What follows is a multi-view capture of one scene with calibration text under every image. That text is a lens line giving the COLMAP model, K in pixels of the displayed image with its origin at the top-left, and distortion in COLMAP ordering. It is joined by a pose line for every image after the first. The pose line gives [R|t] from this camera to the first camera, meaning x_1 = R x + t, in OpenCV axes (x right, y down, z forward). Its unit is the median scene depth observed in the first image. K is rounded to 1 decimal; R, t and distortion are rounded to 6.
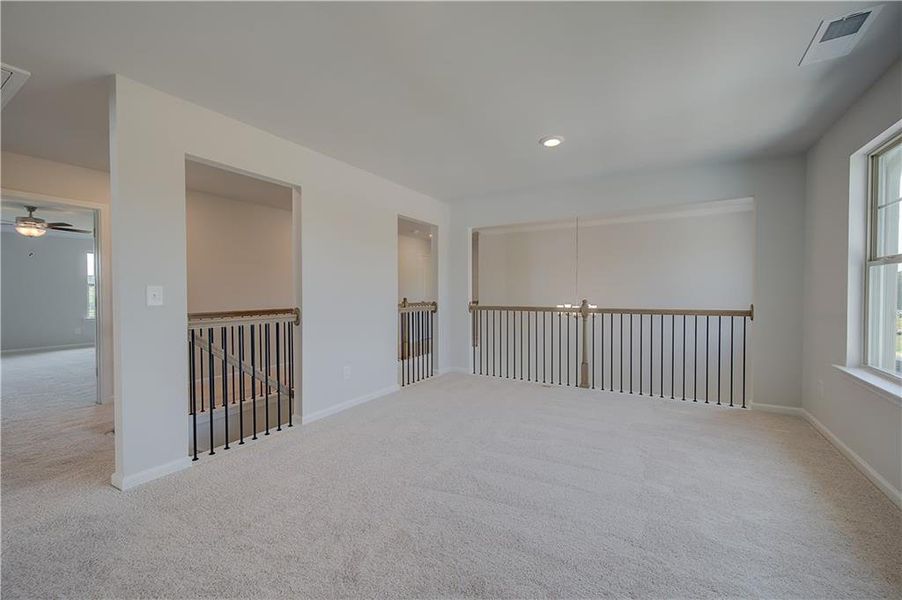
lens RADIAL K [[388.6, 0, 450.1], [0, 388.6, 297.6], [0, 0, 1]] dist [0.000518, 0.000128]
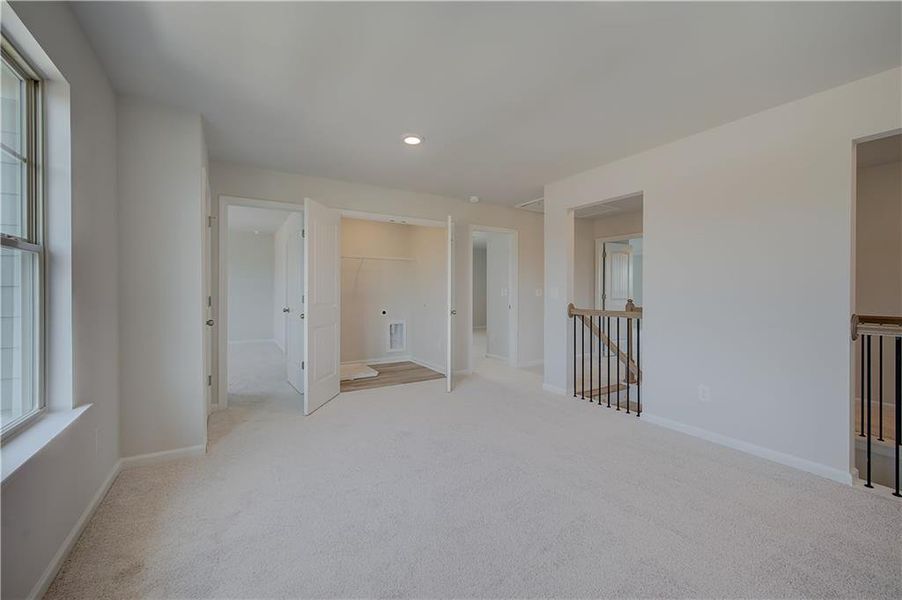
lens RADIAL K [[388.6, 0, 450.1], [0, 388.6, 297.6], [0, 0, 1]] dist [0.000518, 0.000128]
pose [[-0.503173, 0.016316, -0.864032, 0.582833], [-0.004232, 0.999763, 0.021344, -0.014800], [0.864175, 0.014397, -0.502985, 0.802007]]
